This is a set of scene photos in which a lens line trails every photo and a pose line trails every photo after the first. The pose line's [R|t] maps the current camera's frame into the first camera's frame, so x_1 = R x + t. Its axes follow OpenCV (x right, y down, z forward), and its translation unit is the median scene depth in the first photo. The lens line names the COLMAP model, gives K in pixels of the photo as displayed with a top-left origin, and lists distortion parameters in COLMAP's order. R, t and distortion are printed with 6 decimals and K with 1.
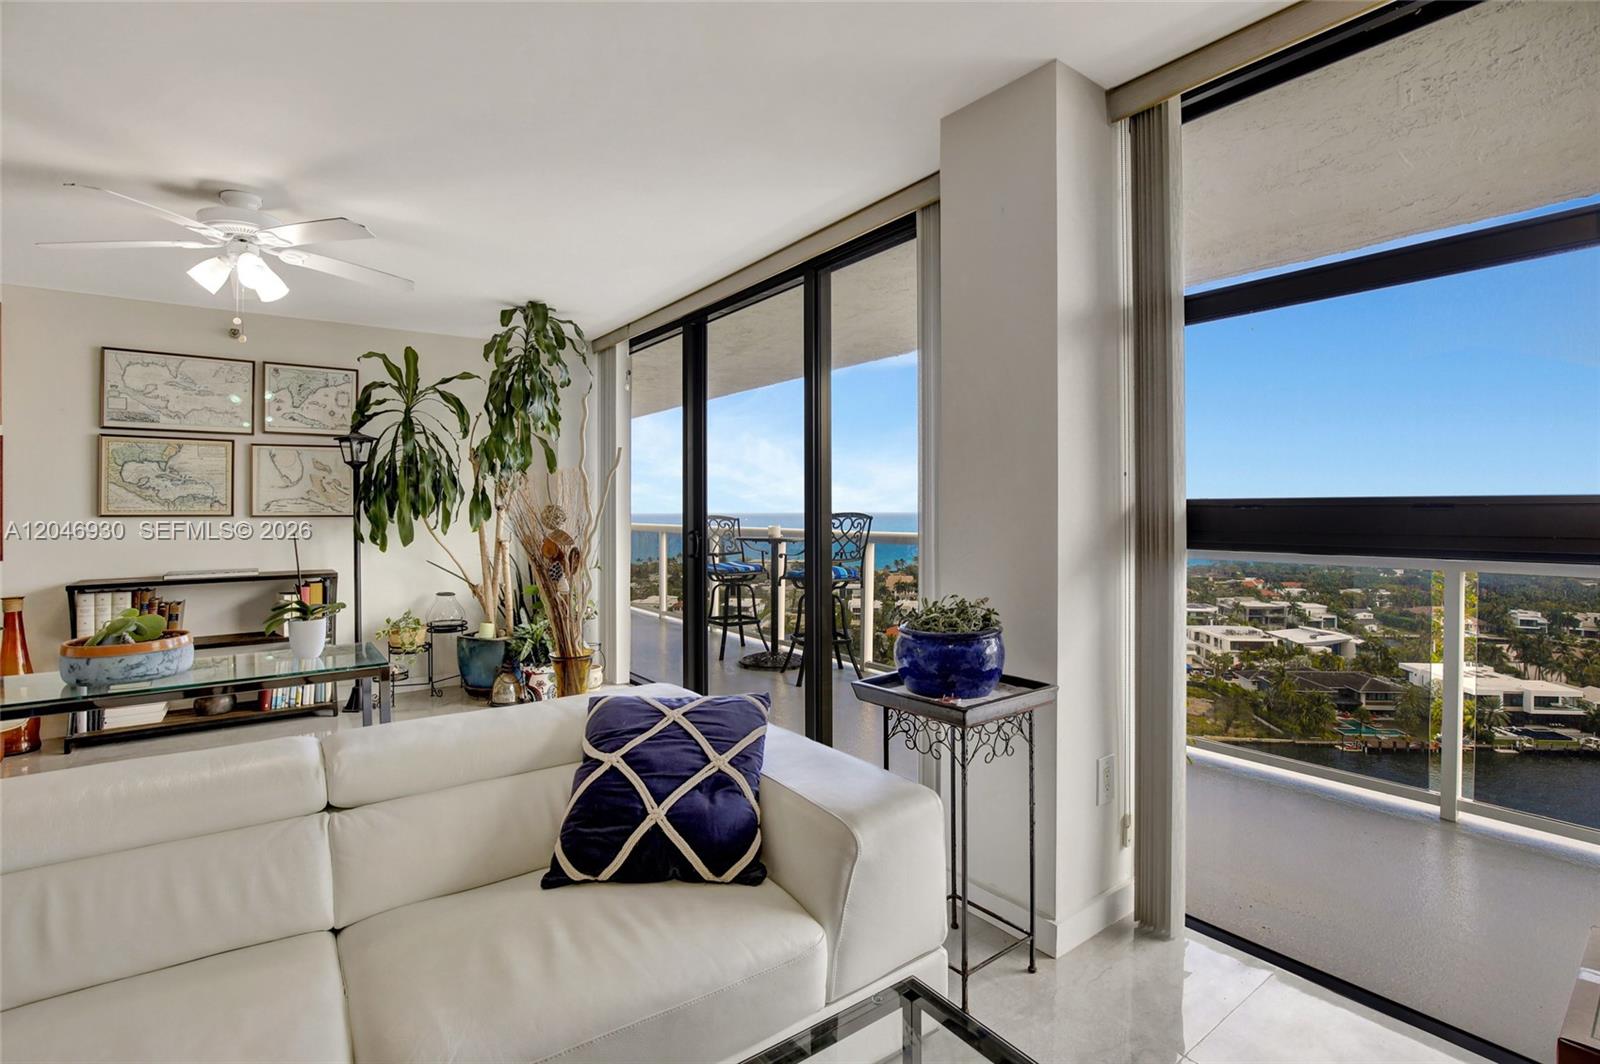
lens RADIAL K [[746.5, 0, 800.2], [0, 746.5, 513.0], [0, 0, 1]] dist [-0.024932, 0.000151]
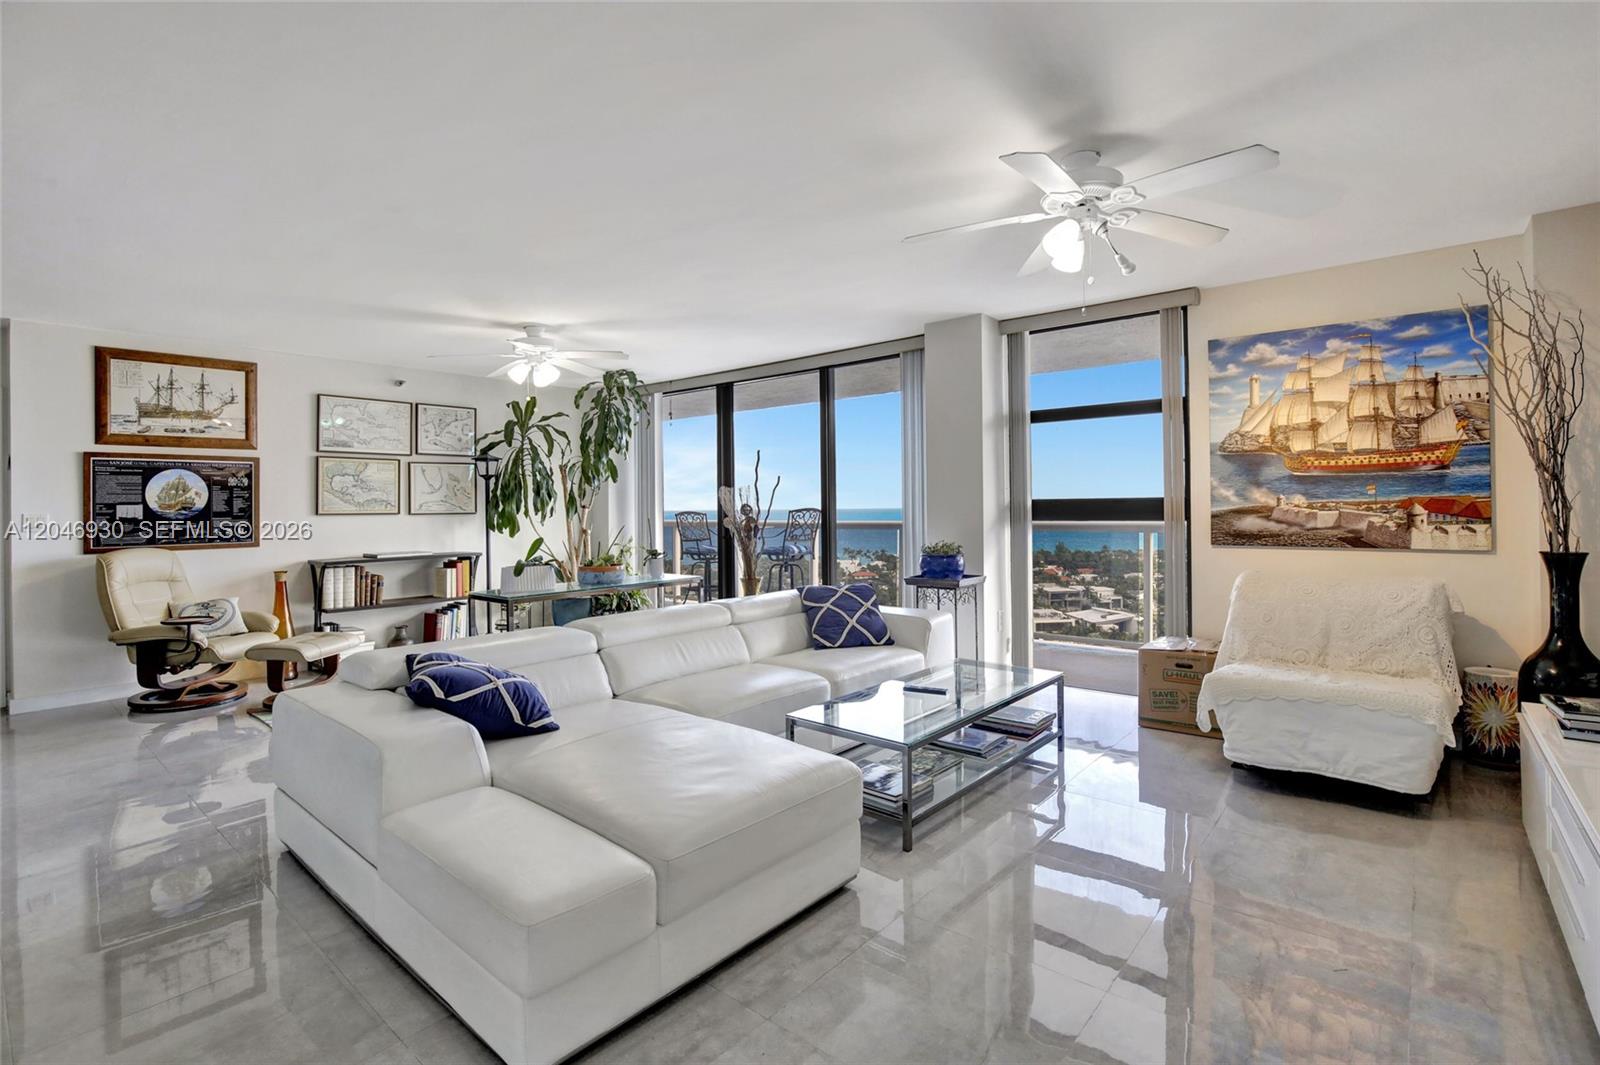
lens RADIAL K [[734.2, 0, 798.6], [0, 734.2, 507.2], [0, 0, 1]] dist [-0.000027, 0.000023]
pose [[0.976789, -0.009036, 0.214011, -0.355146], [0.010072, 0.999942, -0.003748, 0.004792], [-0.213965, 0.005816, 0.976824, -0.565914]]
